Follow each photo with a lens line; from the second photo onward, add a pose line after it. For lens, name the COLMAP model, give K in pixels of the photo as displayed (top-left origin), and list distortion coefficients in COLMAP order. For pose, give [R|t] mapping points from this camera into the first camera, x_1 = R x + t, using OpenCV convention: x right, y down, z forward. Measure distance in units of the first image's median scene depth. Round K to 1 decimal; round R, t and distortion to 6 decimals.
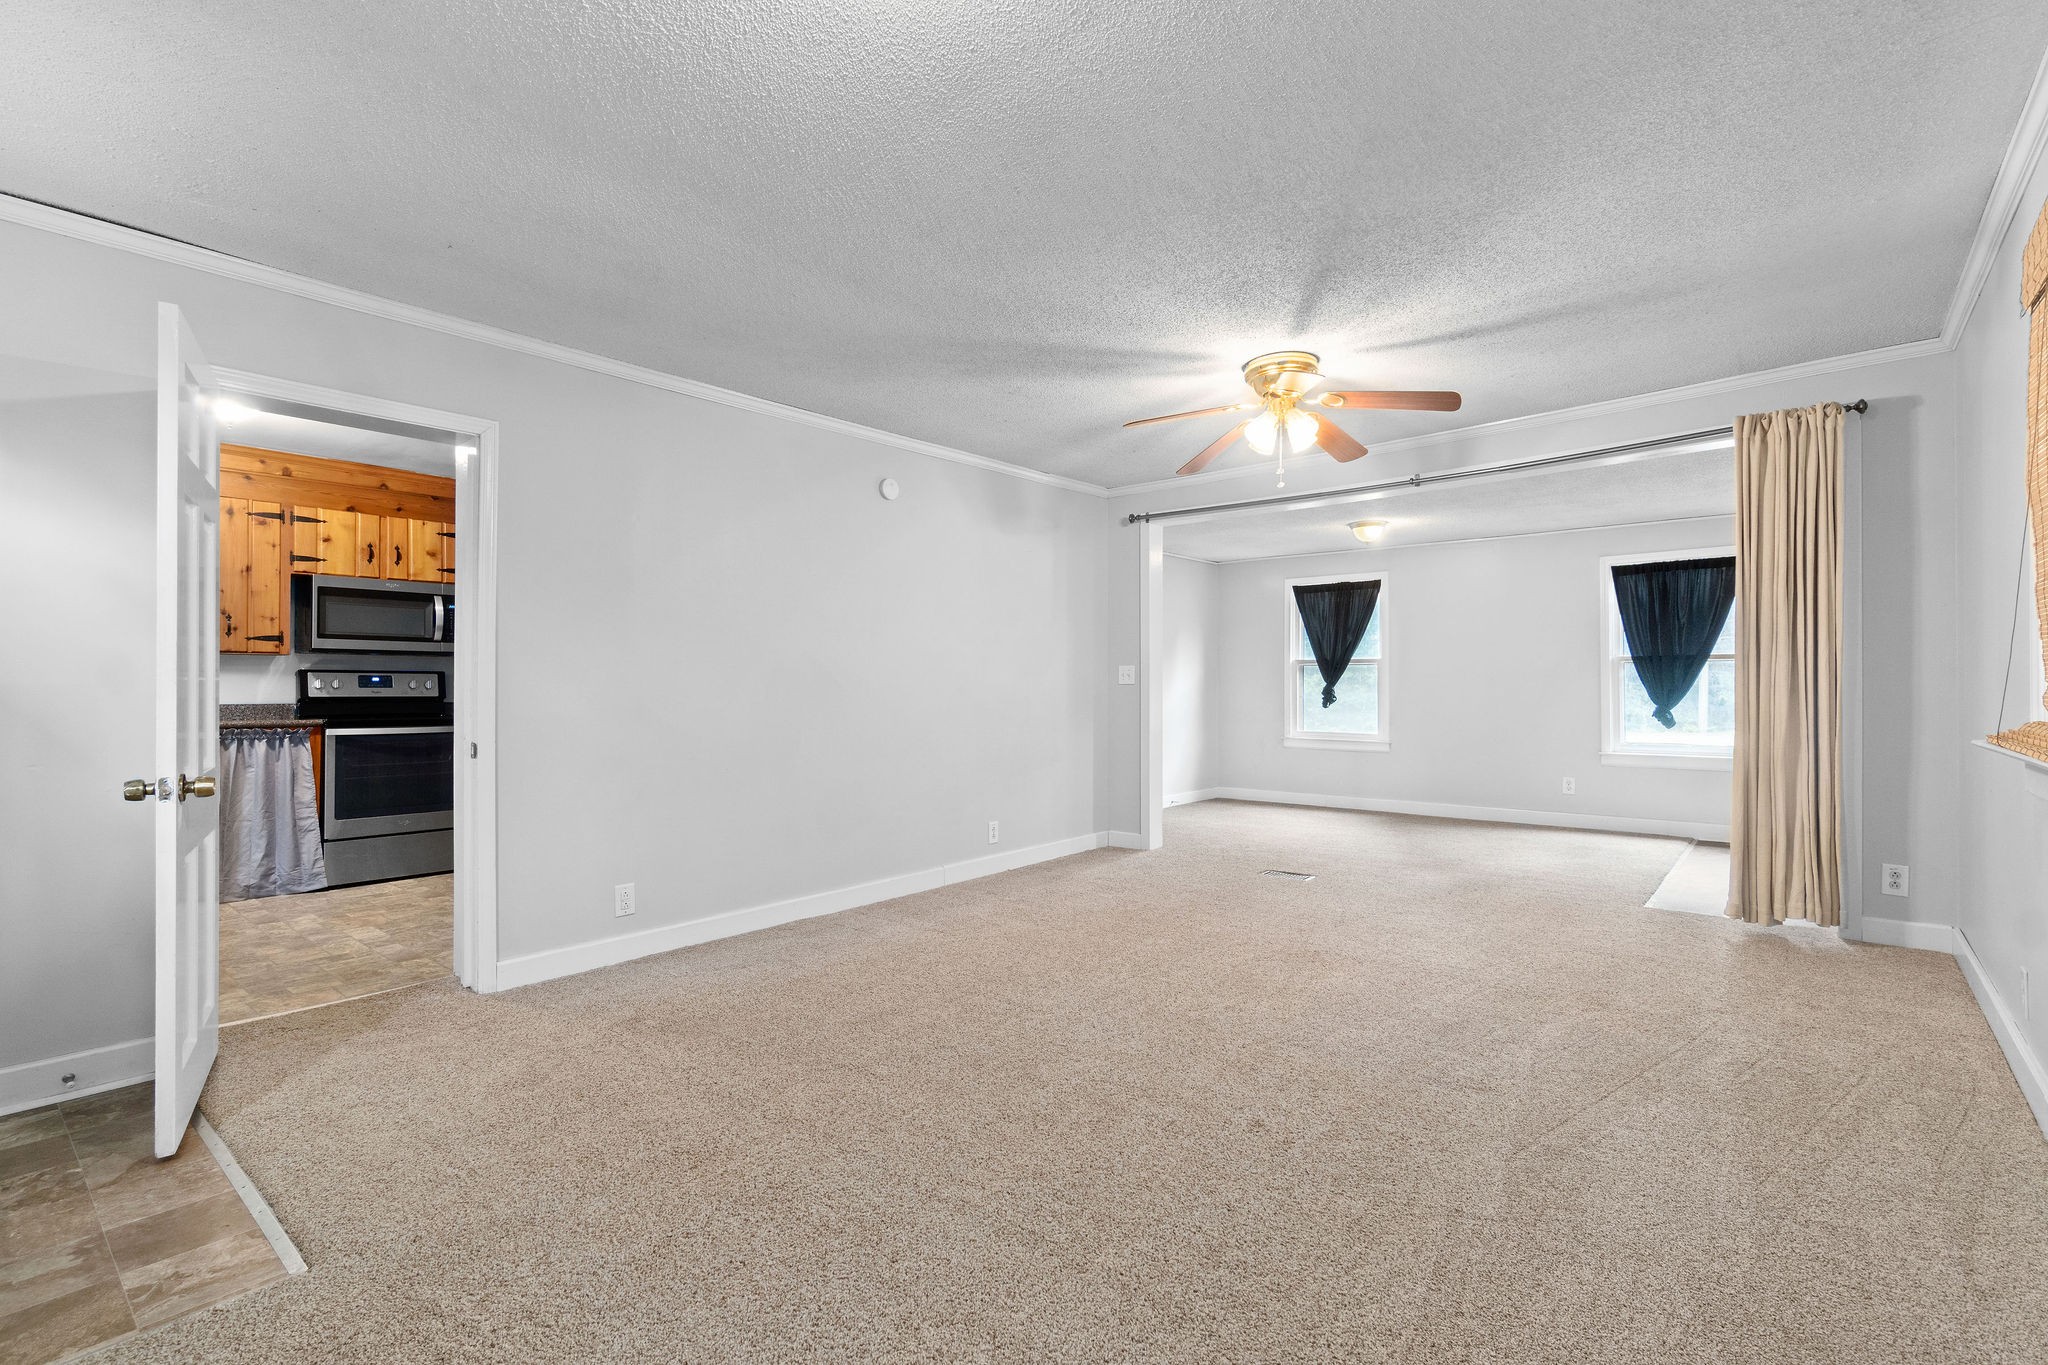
lens RADIAL K [[931.7, 0, 1028.9], [0, 931.7, 671.0], [0, 0, 1]] dist [0.000356, 0.000617]
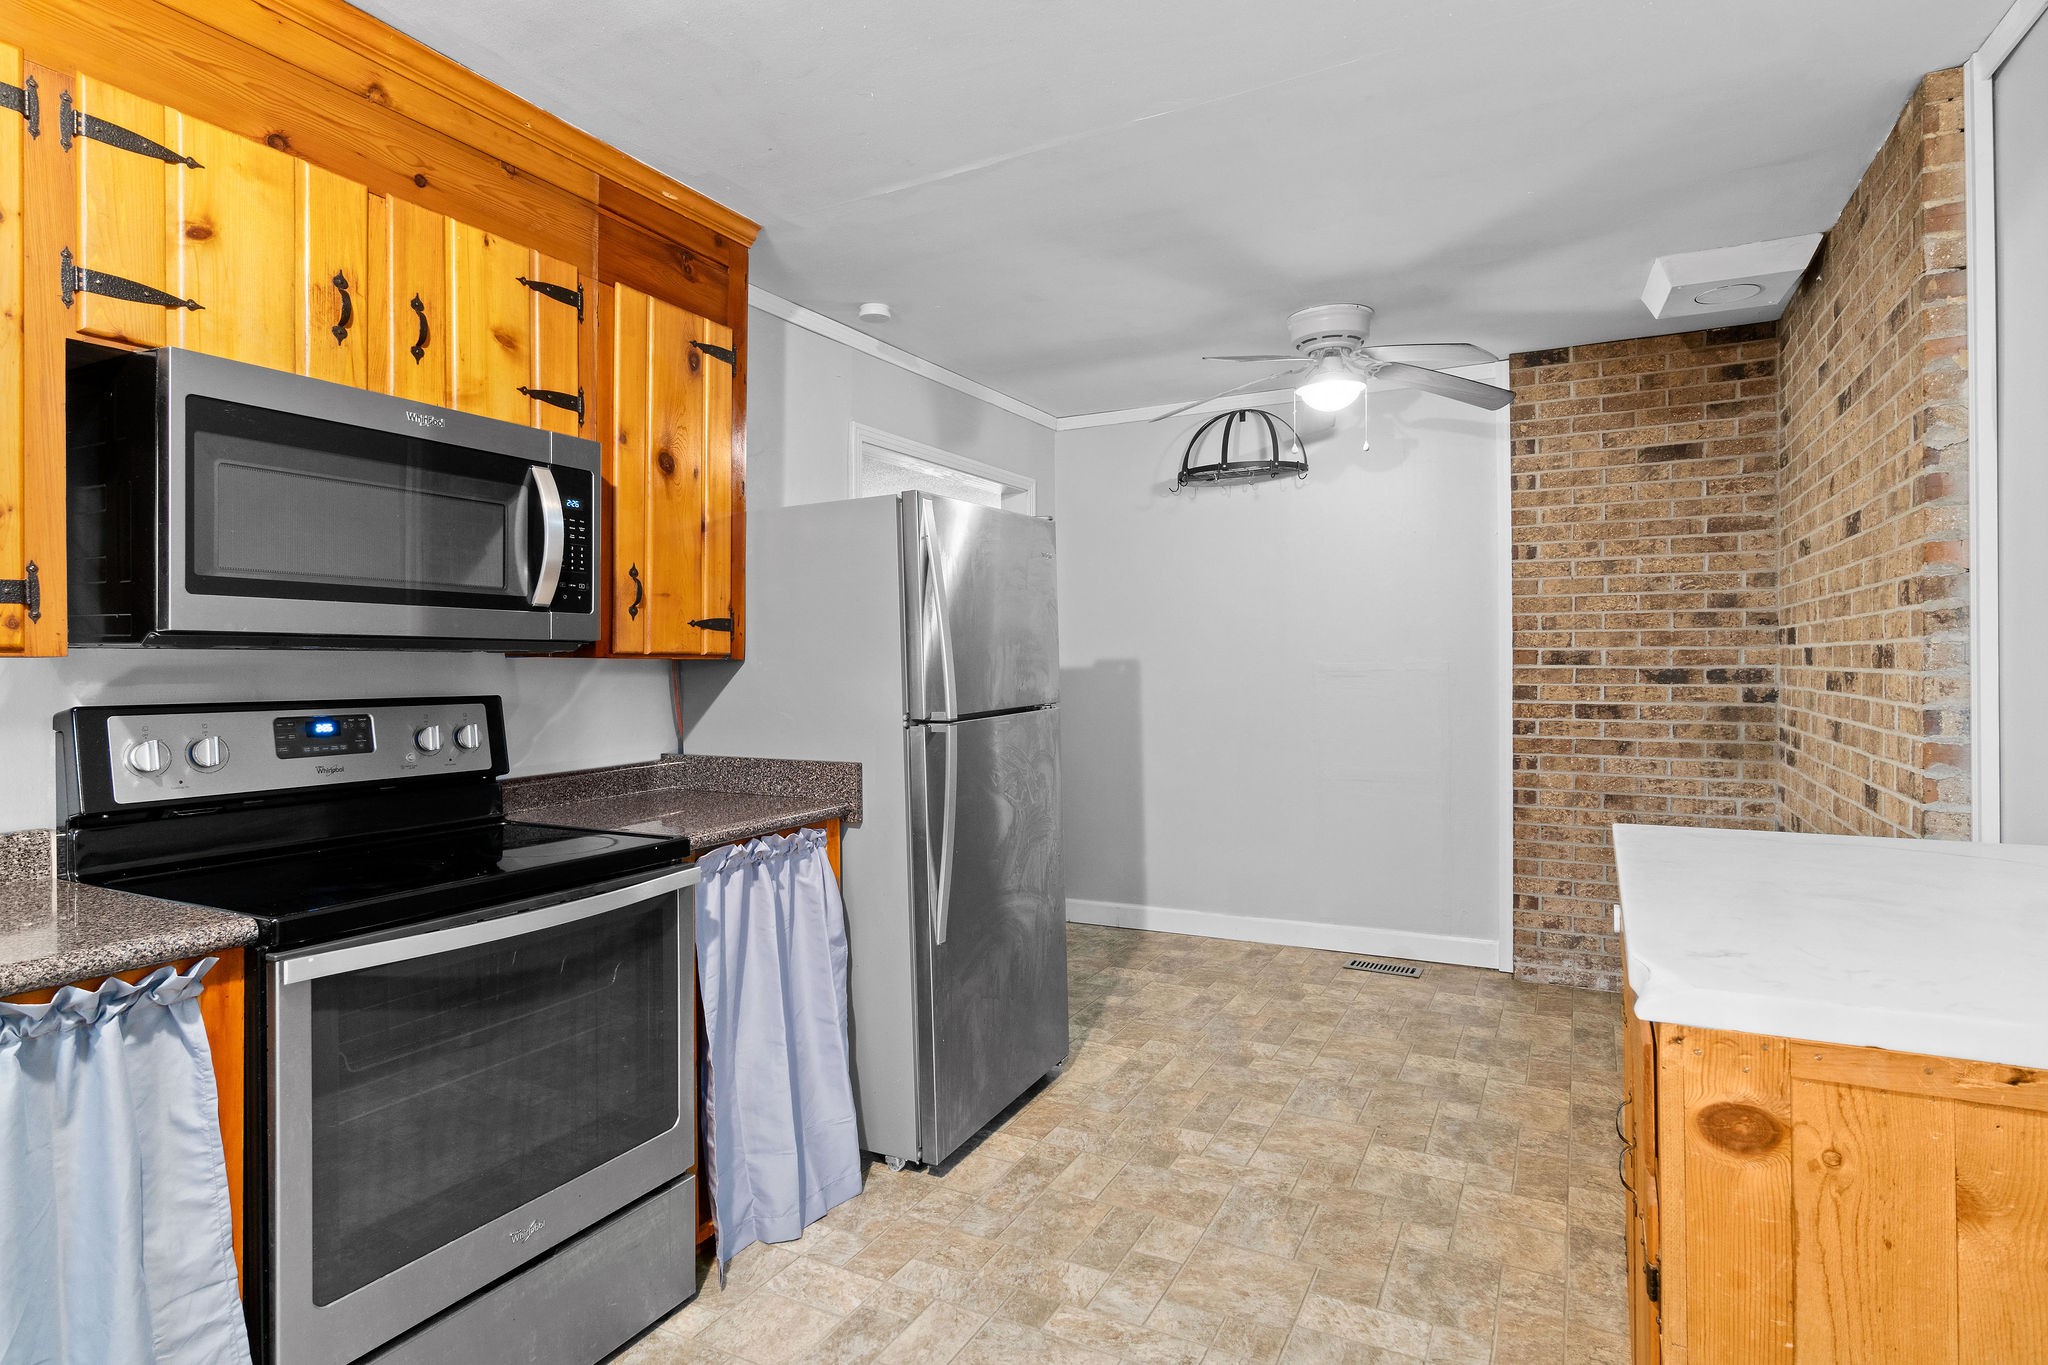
lens RADIAL K [[1049.6, 0, 1027.4], [0, 1049.6, 666.1], [0, 0, 1]] dist [-0.002283, 0.000173]
pose [[0.975828, -0.000956, 0.218536, -0.574531], [-0.003128, 0.999827, 0.018341, -0.019966], [-0.218516, -0.018581, 0.975656, 0.635181]]
